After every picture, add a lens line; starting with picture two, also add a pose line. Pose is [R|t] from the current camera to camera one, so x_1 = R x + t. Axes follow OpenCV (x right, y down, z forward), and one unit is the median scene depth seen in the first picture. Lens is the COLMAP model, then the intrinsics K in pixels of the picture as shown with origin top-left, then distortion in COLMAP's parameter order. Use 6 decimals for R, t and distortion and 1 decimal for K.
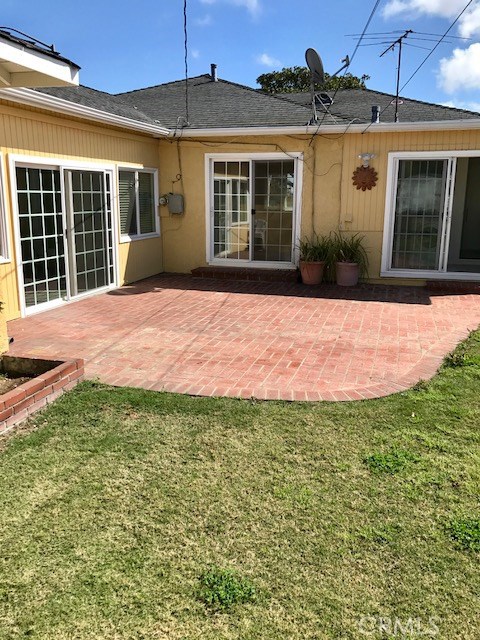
lens RADIAL K [[530.6, 0, 246.5], [0, 530.6, 318.1], [0, 0, 1]] dist [0.050227, -0.006374]
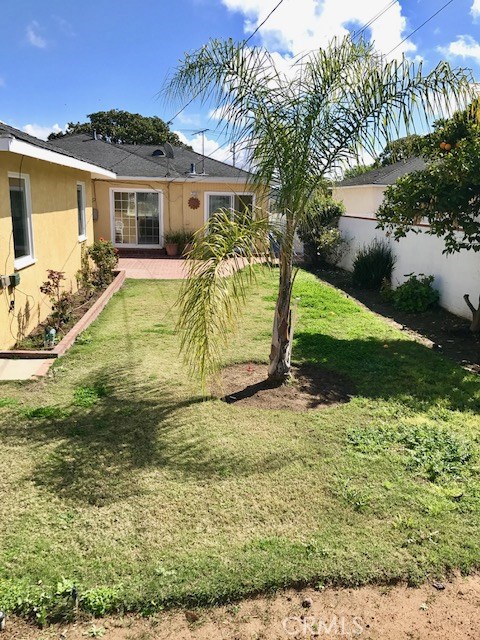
lens RADIAL K [[530.6, 0, 246.5], [0, 530.6, 318.1], [0, 0, 1]] dist [0.050227, -0.006374]
pose [[0.923391, -0.061422, 0.378914, -0.391852], [0.060656, 0.998061, 0.013971, 0.161685], [-0.379037, 0.010082, 0.925327, -0.961115]]
